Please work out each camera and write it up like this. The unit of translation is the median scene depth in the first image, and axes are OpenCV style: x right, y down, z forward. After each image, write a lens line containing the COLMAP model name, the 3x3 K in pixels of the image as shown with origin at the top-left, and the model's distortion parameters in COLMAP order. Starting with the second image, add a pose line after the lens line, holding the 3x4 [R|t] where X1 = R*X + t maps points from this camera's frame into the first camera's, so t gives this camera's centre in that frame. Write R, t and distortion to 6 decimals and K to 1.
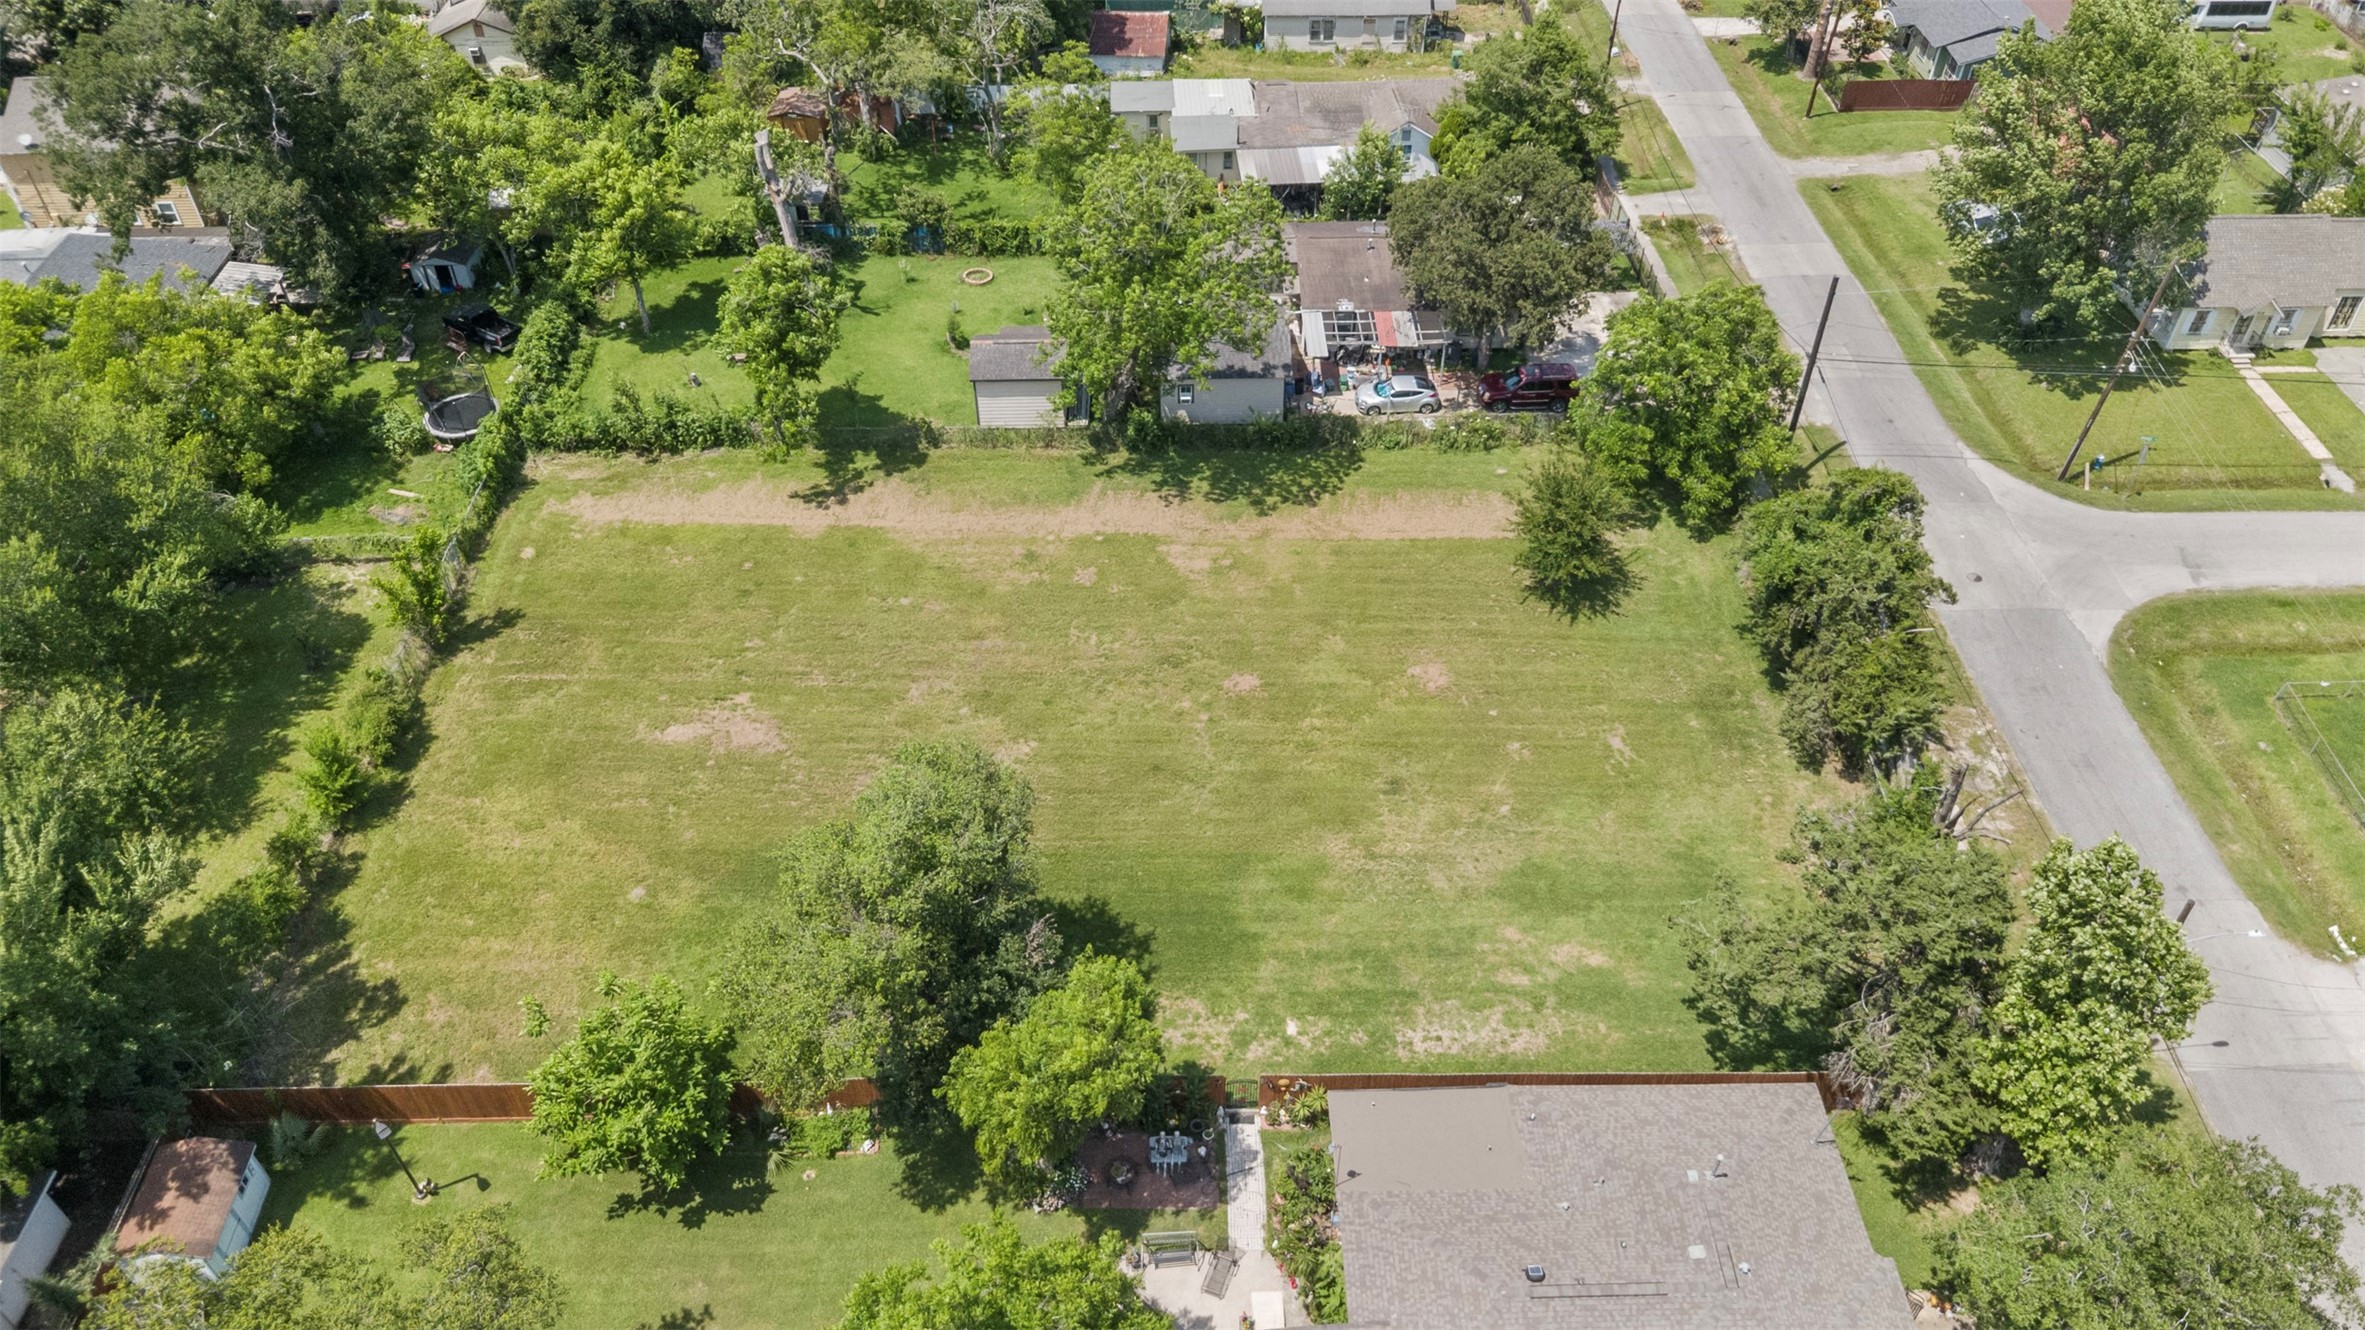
lens RADIAL K [[1669.3, 0, 1182.5], [0, 1669.3, 665.0], [0, 0, 1]] dist [0.022304, -0.037900]
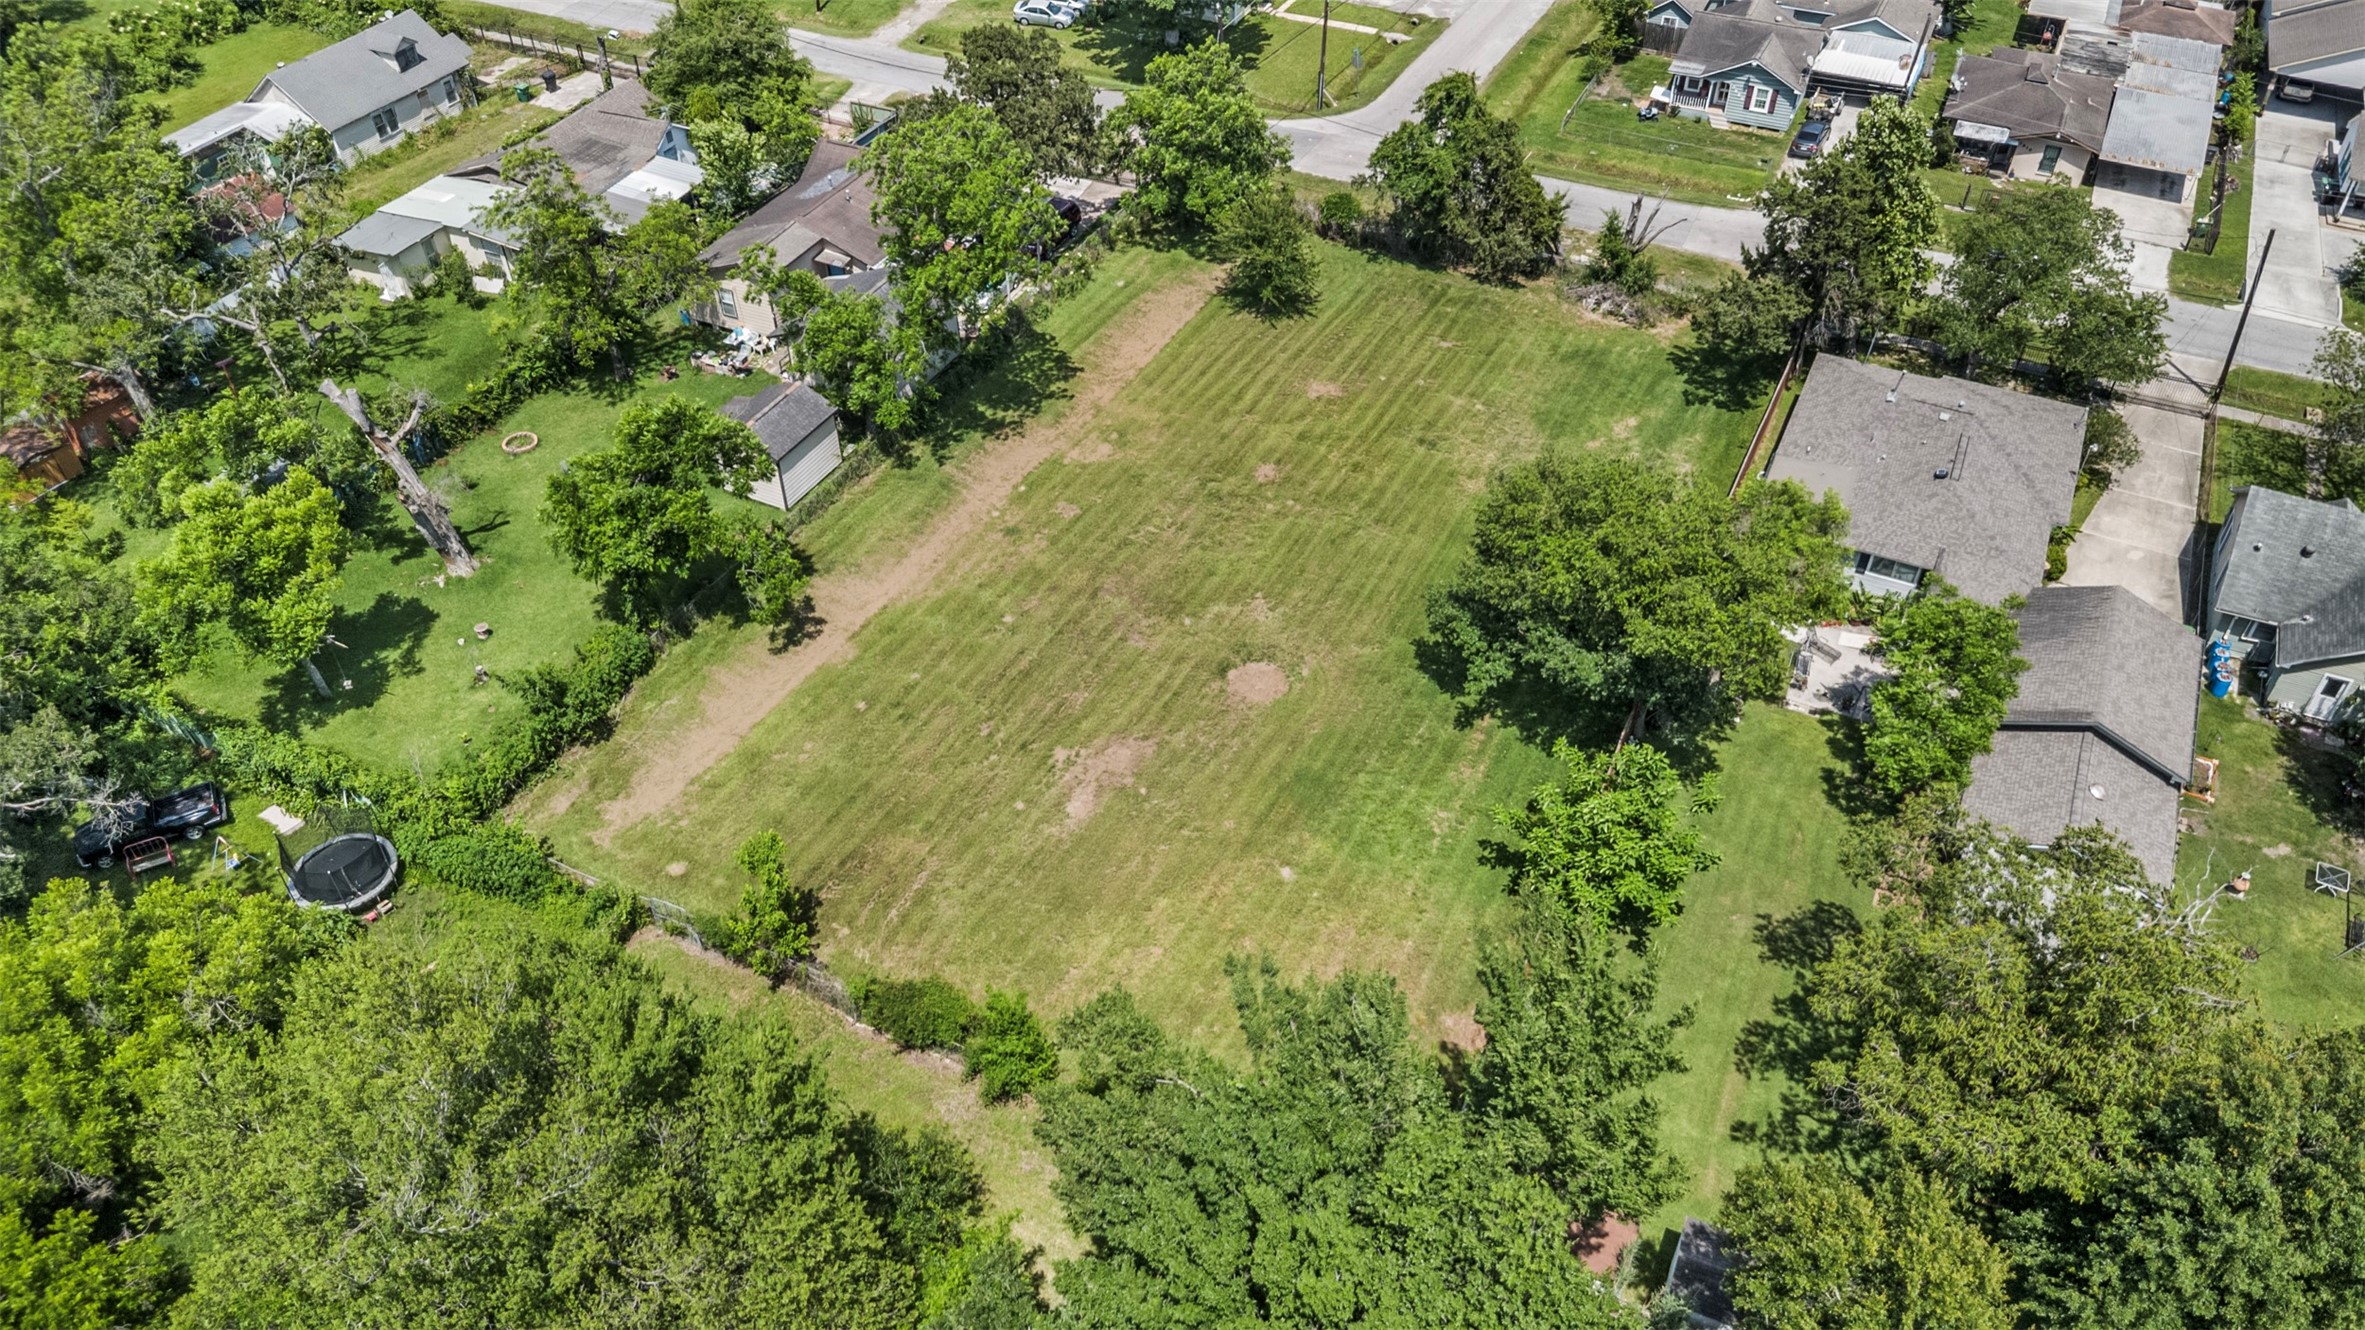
lens RADIAL K [[1692.9, 0, 1182.5], [0, 1692.9, 665.0], [0, 0, 1]] dist [0.023699, -0.040146]
pose [[0.458116, -0.592178, 0.662915, -0.752286], [0.603184, 0.754892, 0.257503, -0.201540], [-0.652916, 0.281893, 0.703020, 0.232122]]
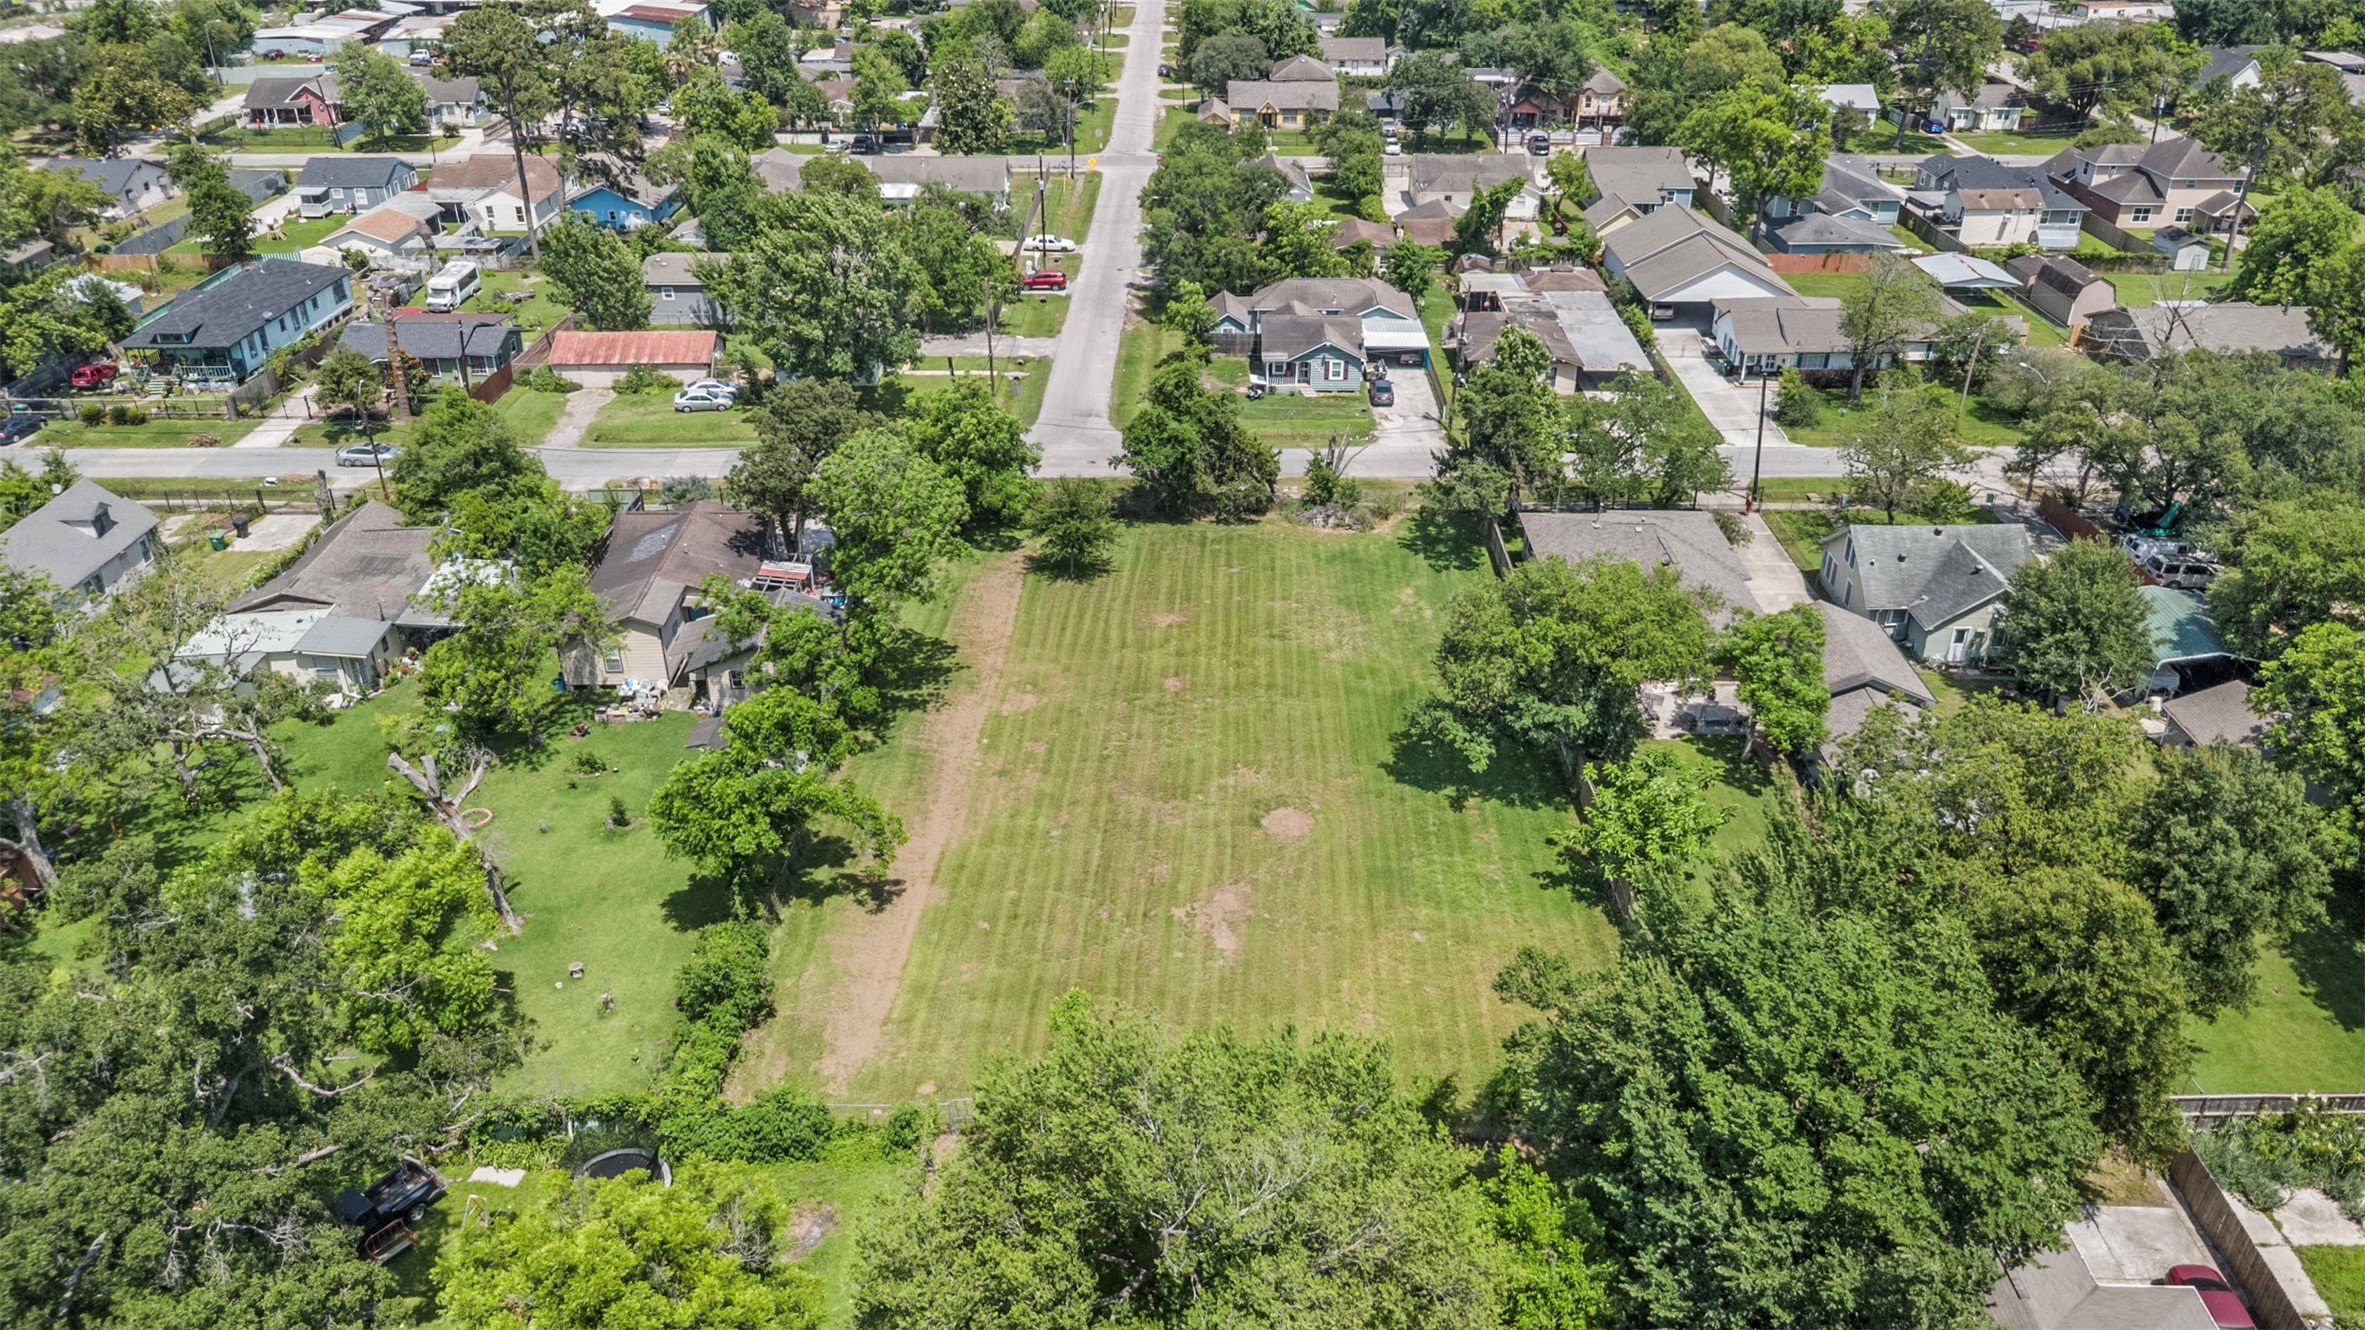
lens RADIAL K [[1724.9, 0, 1190.3], [0, 1724.9, 598.0], [0, 0, 1]] dist [0.002164, -0.003480]
pose [[0.017457, -0.442033, 0.896829, -1.052776], [0.671895, 0.669438, 0.316877, -0.417744], [-0.740441, 0.597043, 0.308686, 0.469258]]
